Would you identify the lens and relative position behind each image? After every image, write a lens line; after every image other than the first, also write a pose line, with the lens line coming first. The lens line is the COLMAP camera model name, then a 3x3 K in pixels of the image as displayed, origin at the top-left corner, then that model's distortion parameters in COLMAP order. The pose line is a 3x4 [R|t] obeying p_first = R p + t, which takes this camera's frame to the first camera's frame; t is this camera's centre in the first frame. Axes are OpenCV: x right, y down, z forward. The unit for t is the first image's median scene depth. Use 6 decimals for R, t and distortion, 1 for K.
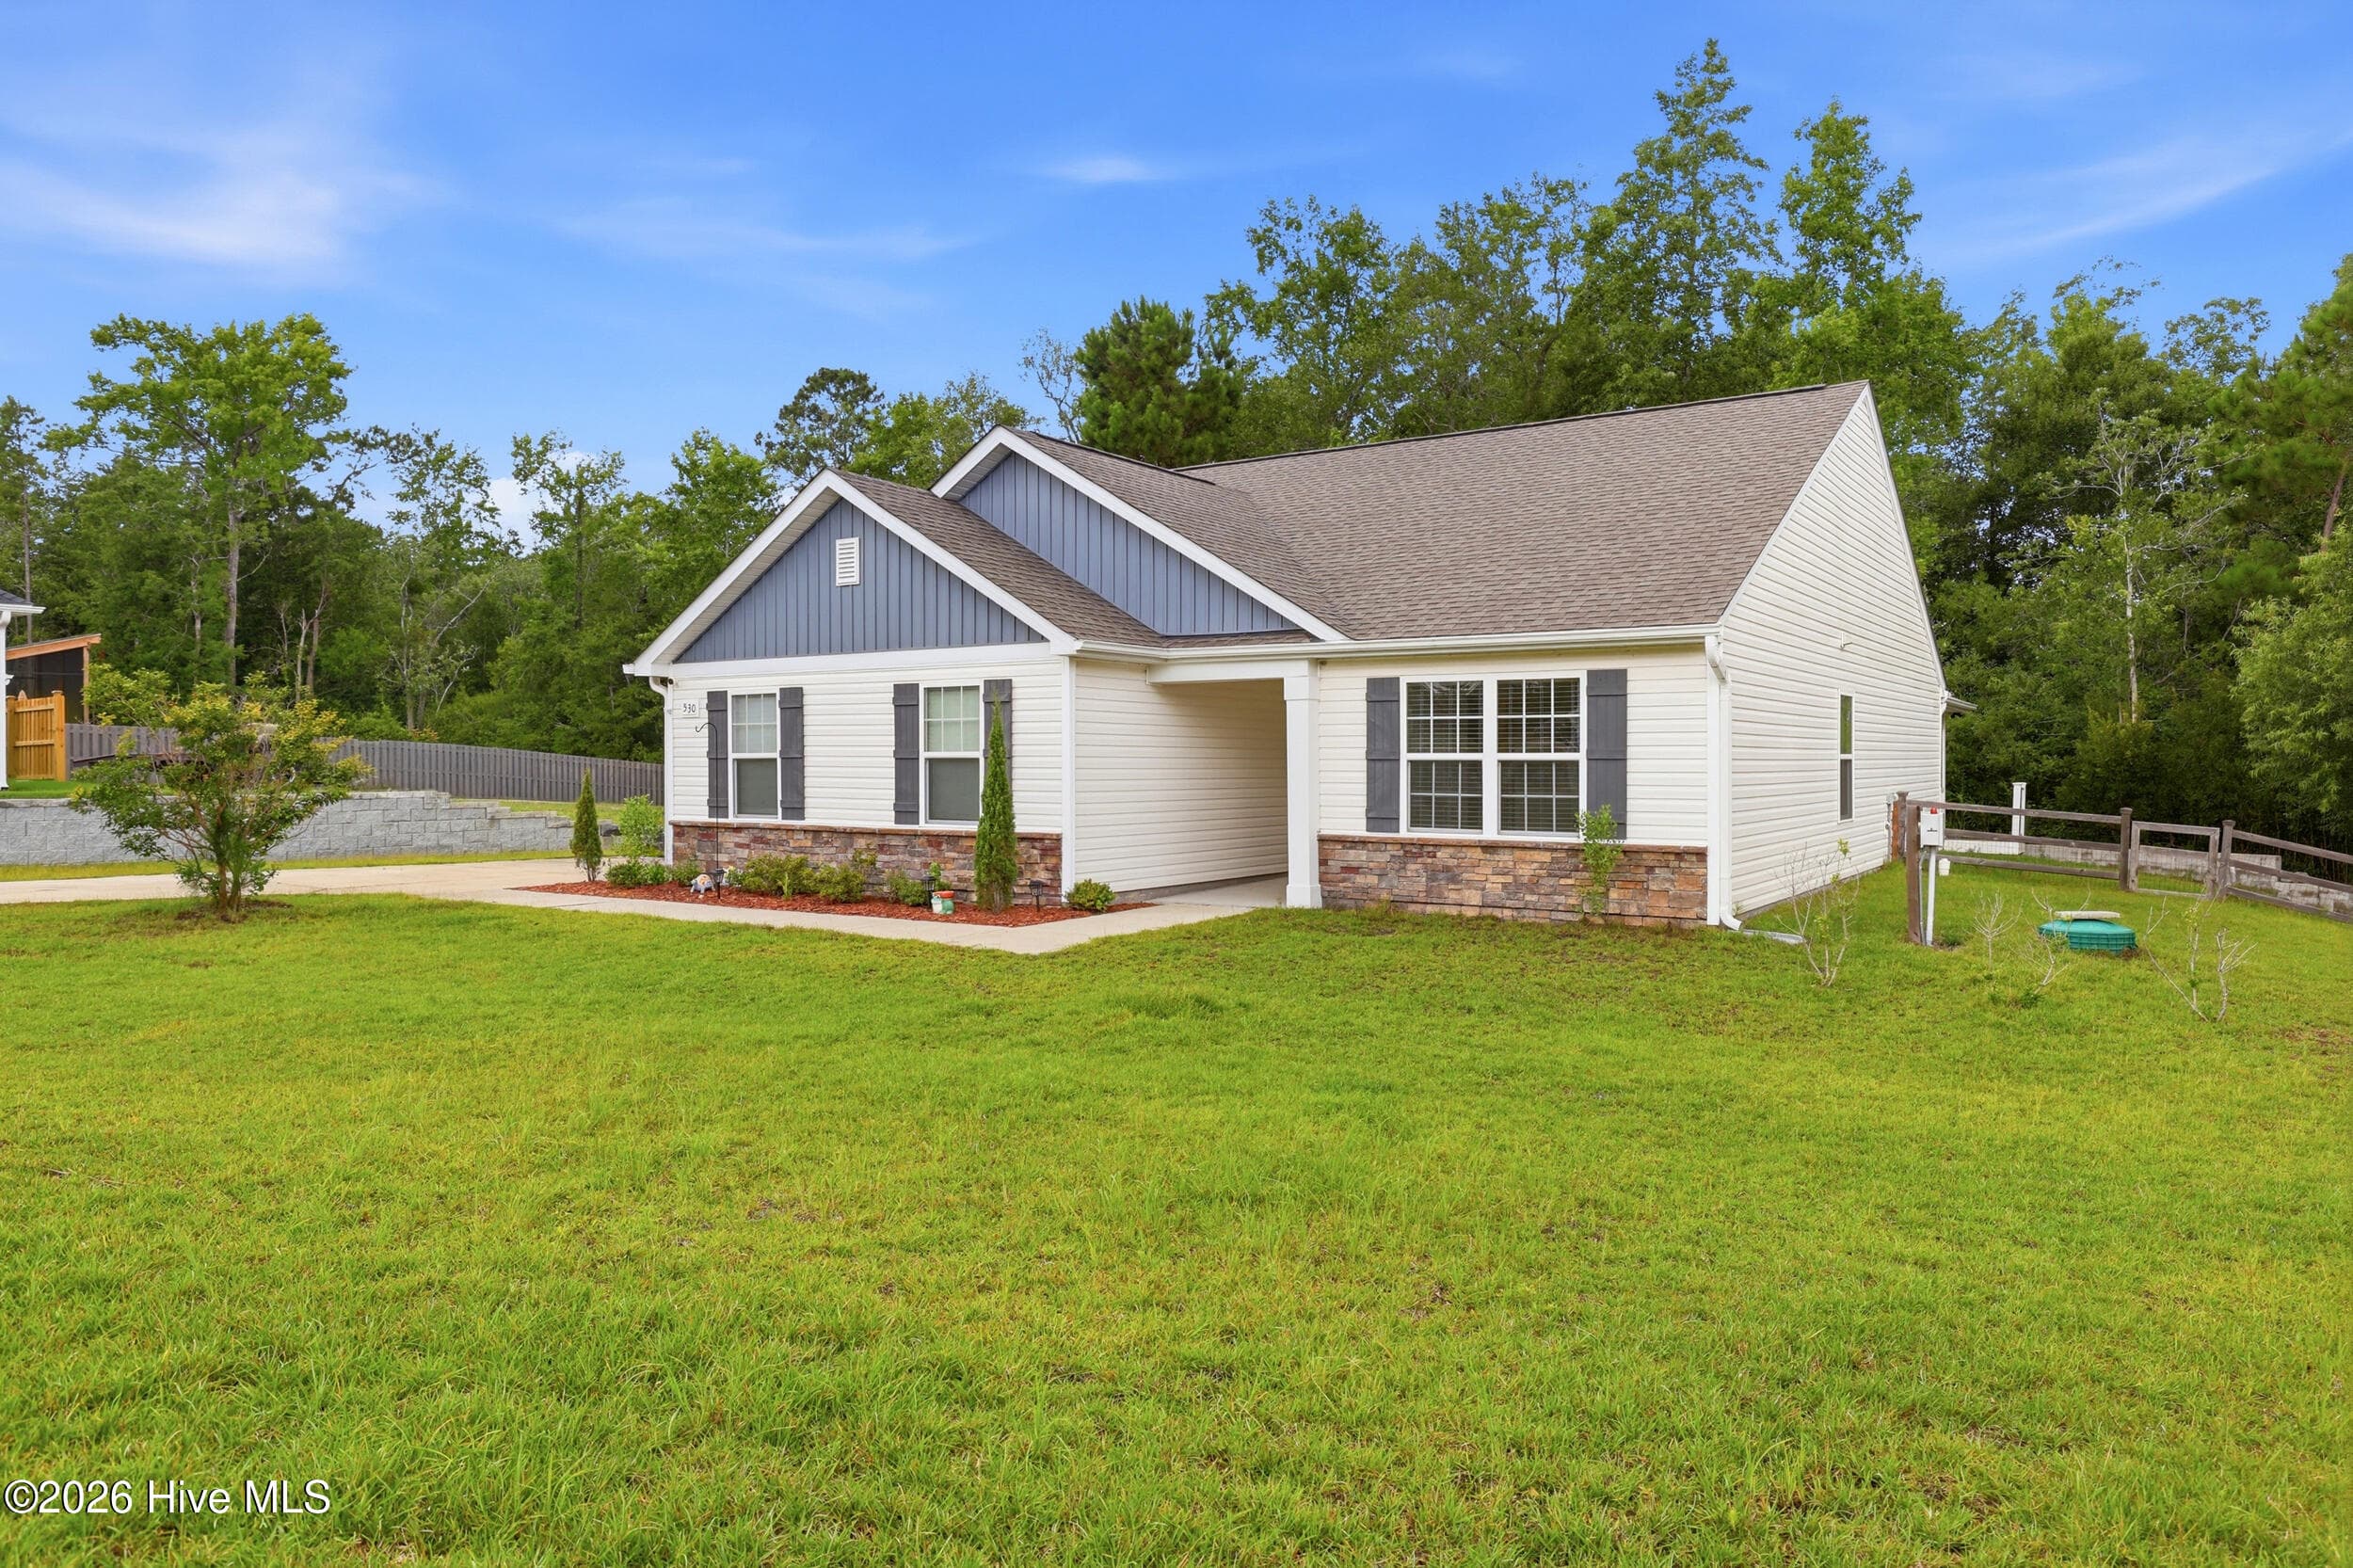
lens RADIAL K [[1583.8, 0, 1176.9], [0, 1583.8, 769.2], [0, 0, 1]] dist [-0.000525, 0.000082]
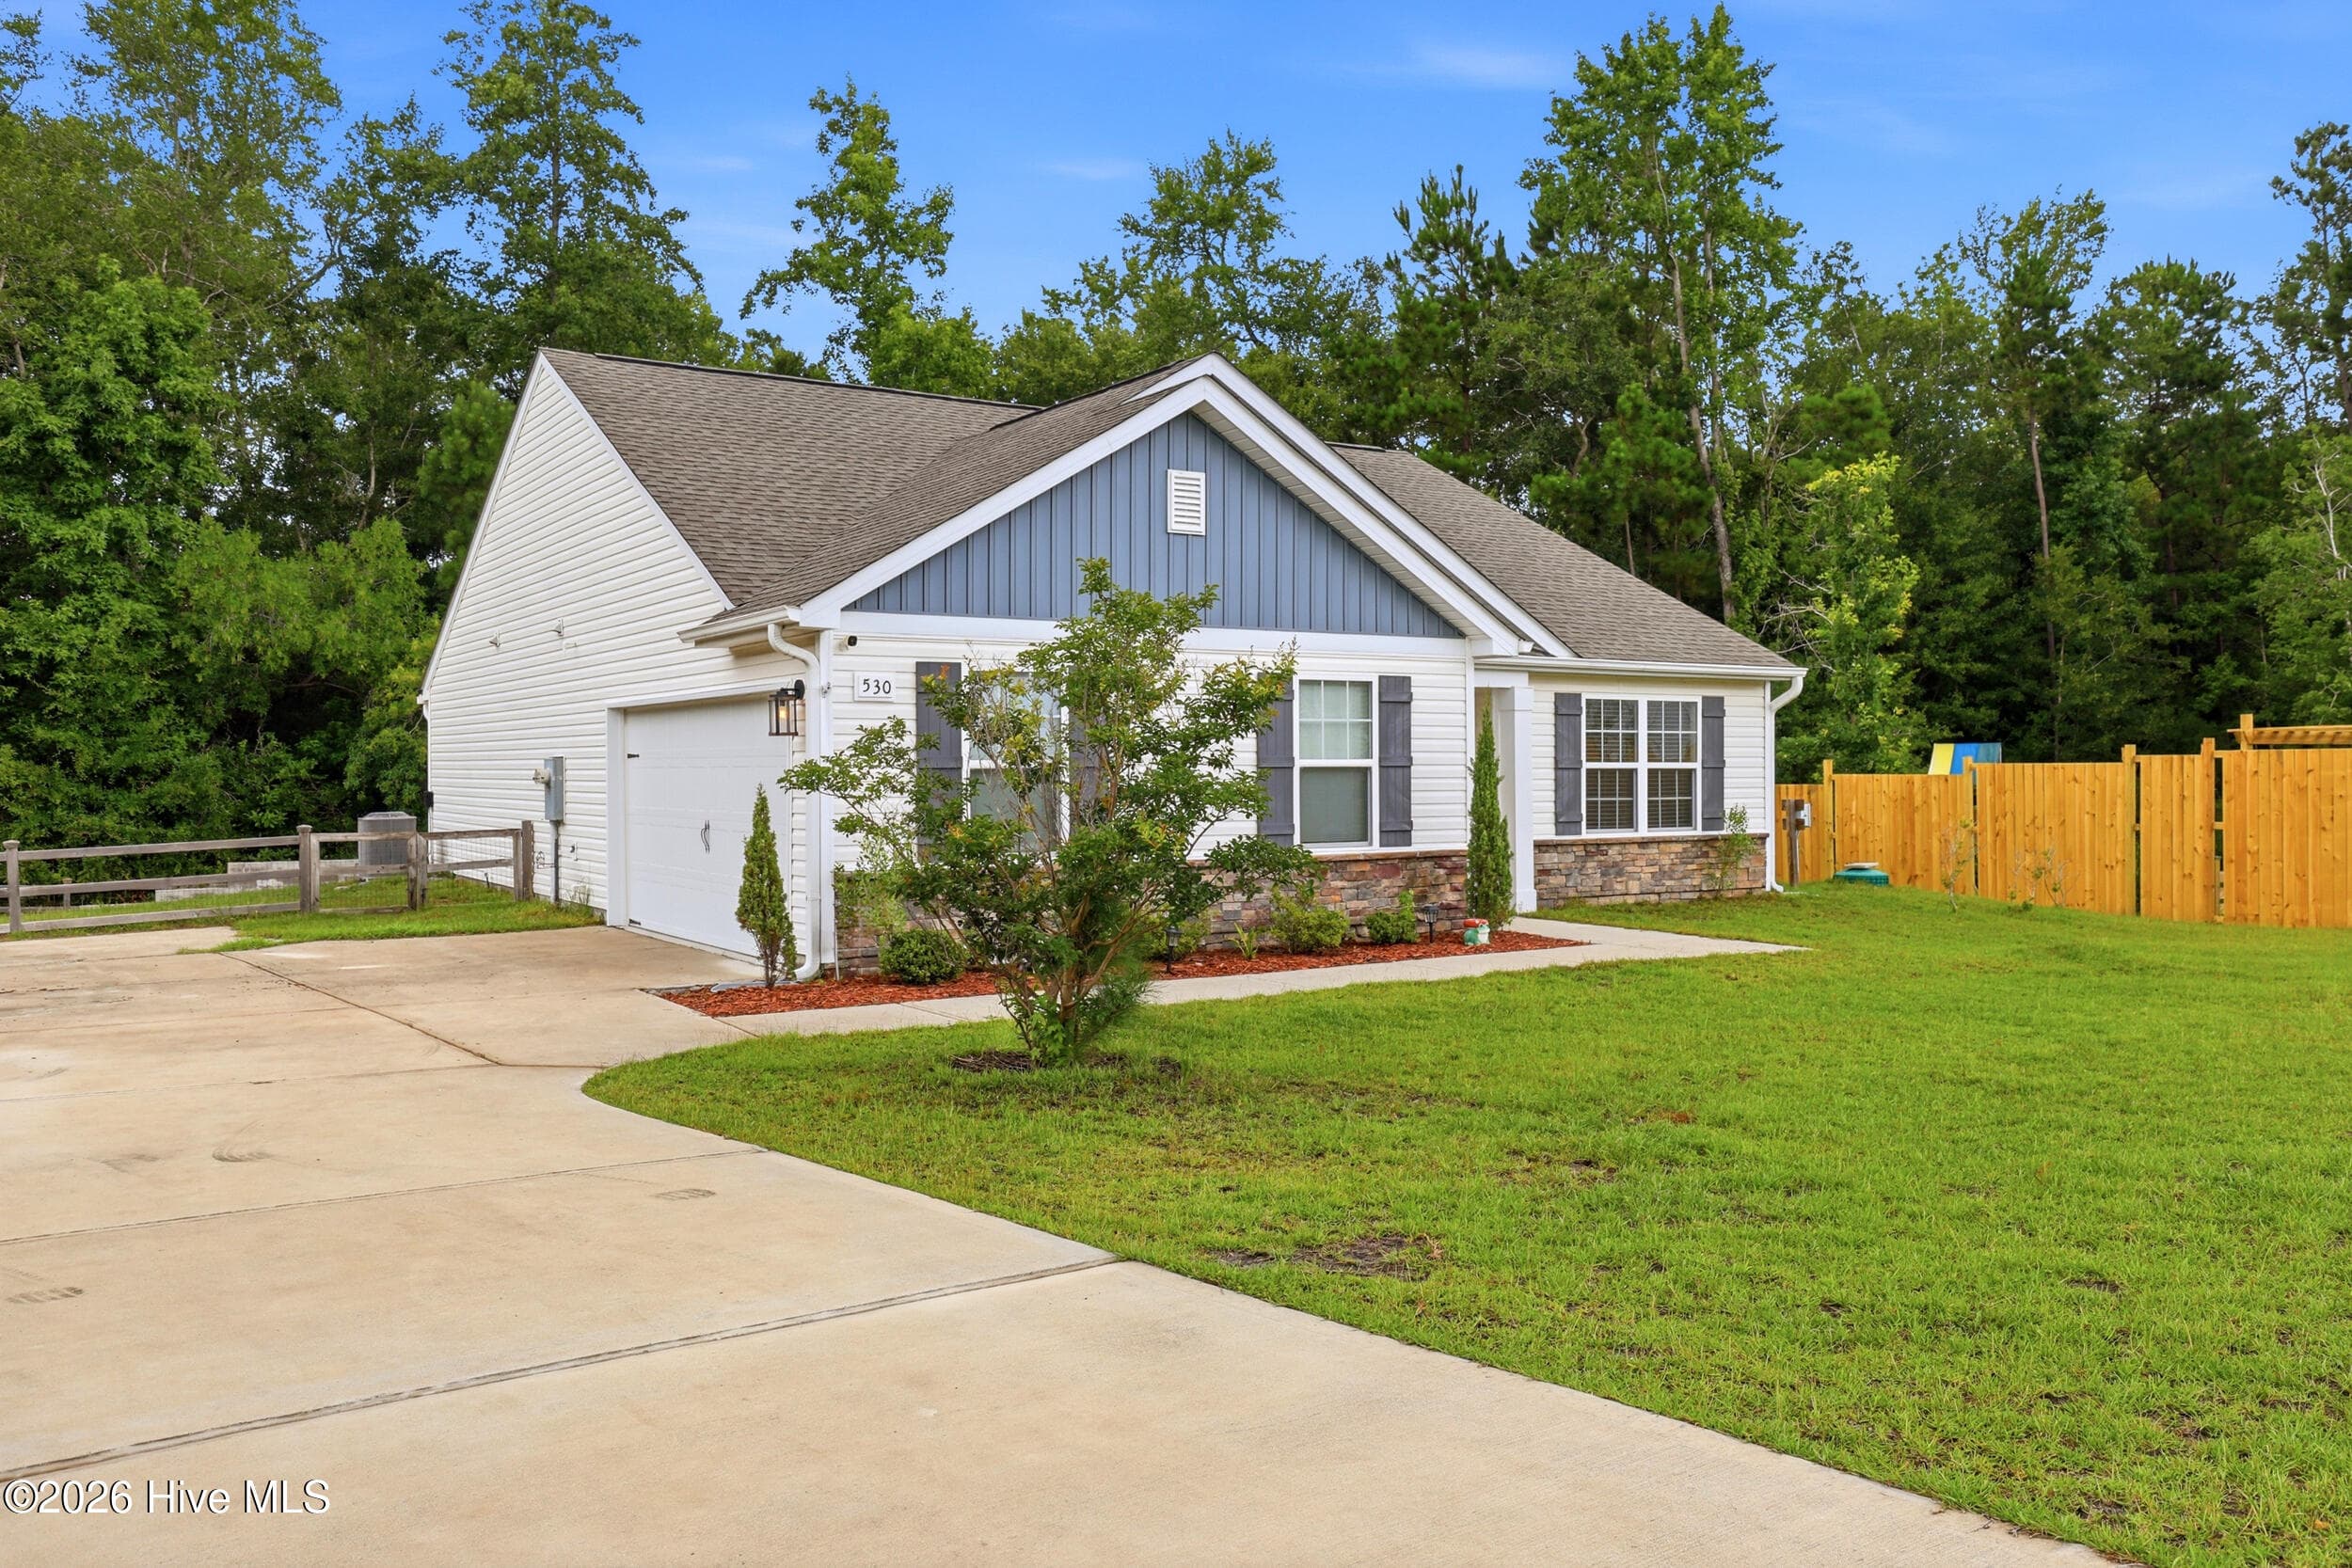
lens RADIAL K [[1780.1, 0, 1176.2], [0, 1780.1, 788.5], [0, 0, 1]] dist [-0.004299, -0.000210]
pose [[0.408021, -0.012056, 0.912893, -1.108420], [0.006294, 0.999926, 0.010392, -0.006587], [-0.912951, 0.001505, 0.408066, 0.756960]]
